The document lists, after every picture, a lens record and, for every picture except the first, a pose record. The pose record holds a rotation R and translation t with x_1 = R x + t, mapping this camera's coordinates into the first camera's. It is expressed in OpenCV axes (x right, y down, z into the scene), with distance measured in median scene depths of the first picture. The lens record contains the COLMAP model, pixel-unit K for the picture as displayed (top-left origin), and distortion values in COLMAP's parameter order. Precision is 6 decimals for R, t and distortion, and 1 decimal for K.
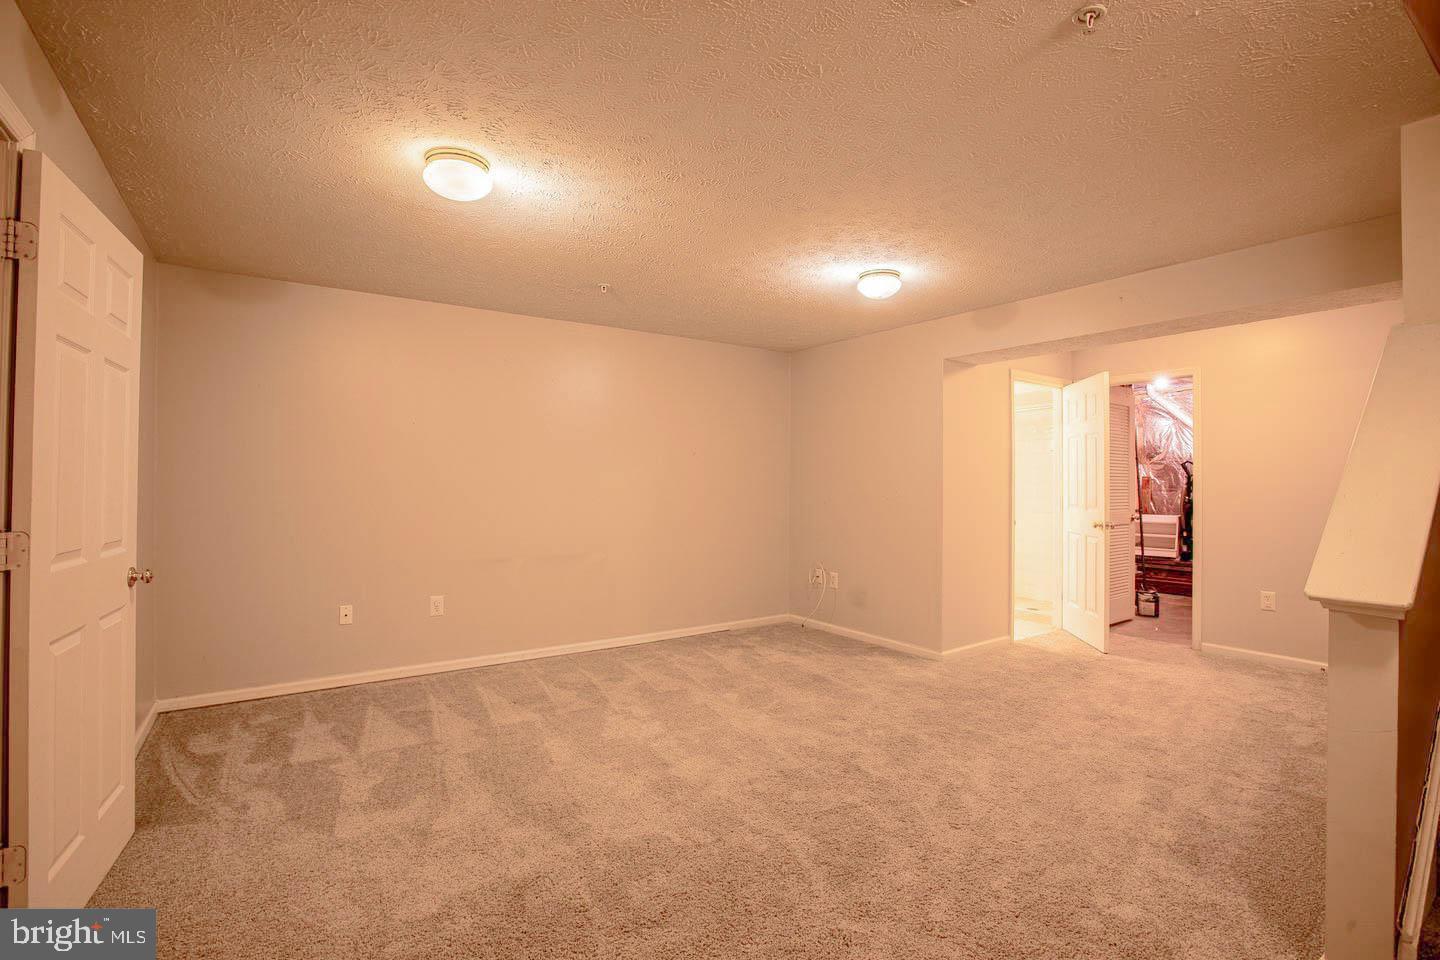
lens RADIAL K [[669.9, 0, 712.3], [0, 669.9, 473.3], [0, 0, 1]] dist [-0.066824, 0.023873]
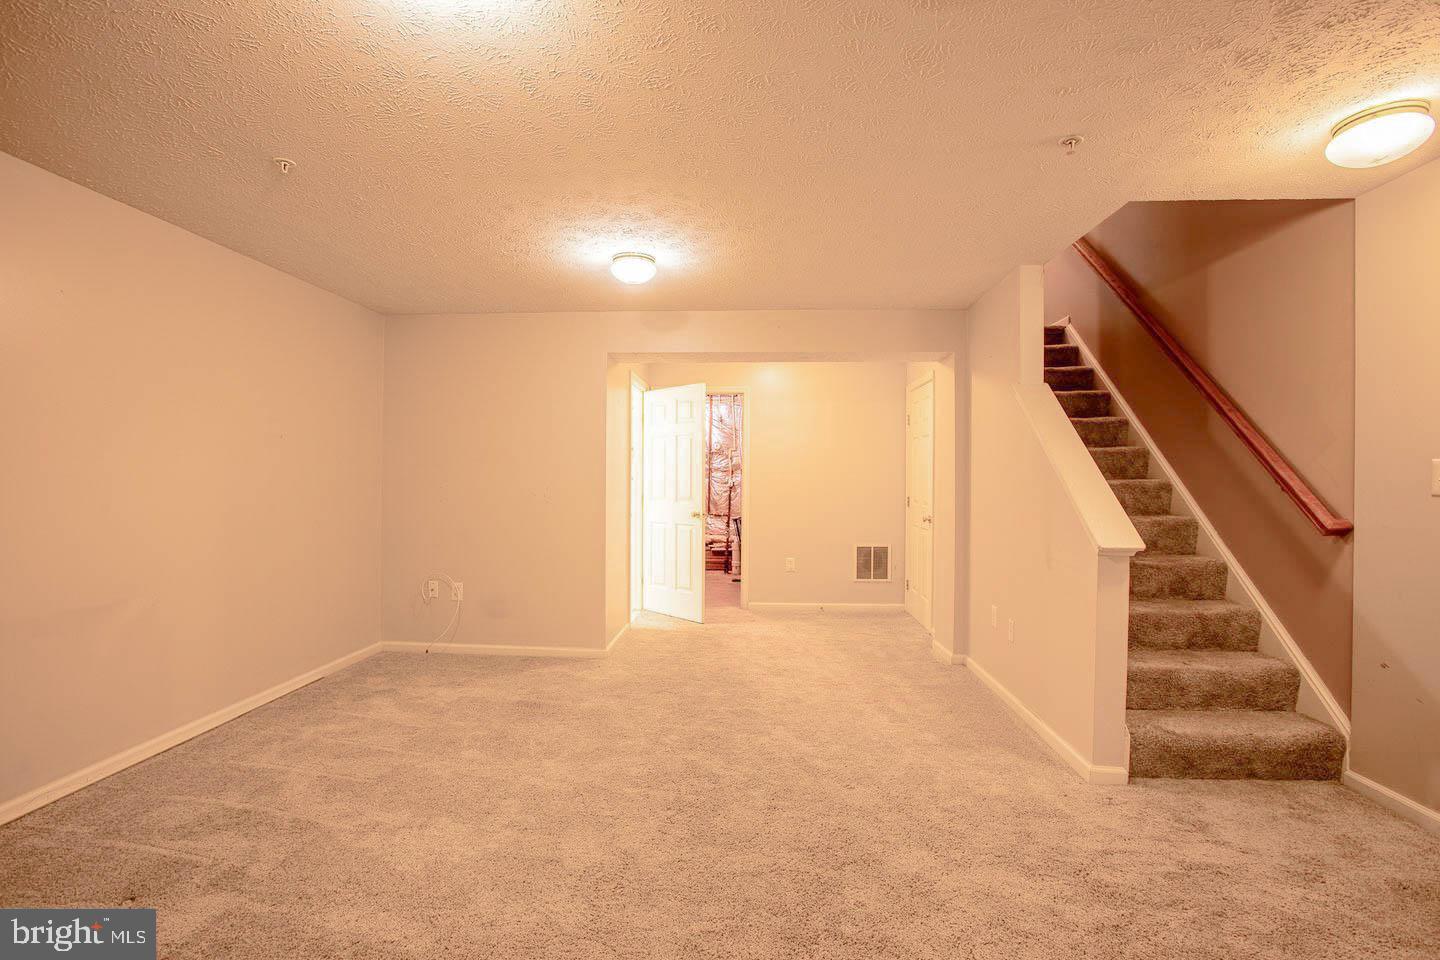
lens RADIAL K [[669.9, 0, 712.3], [0, 669.9, 473.3], [0, 0, 1]] dist [-0.066824, 0.023873]
pose [[0.595938, 0.006687, 0.803003, -0.409281], [-0.014634, 0.999890, 0.002534, 0.002572], [-0.802897, -0.013261, 0.595970, 0.316174]]
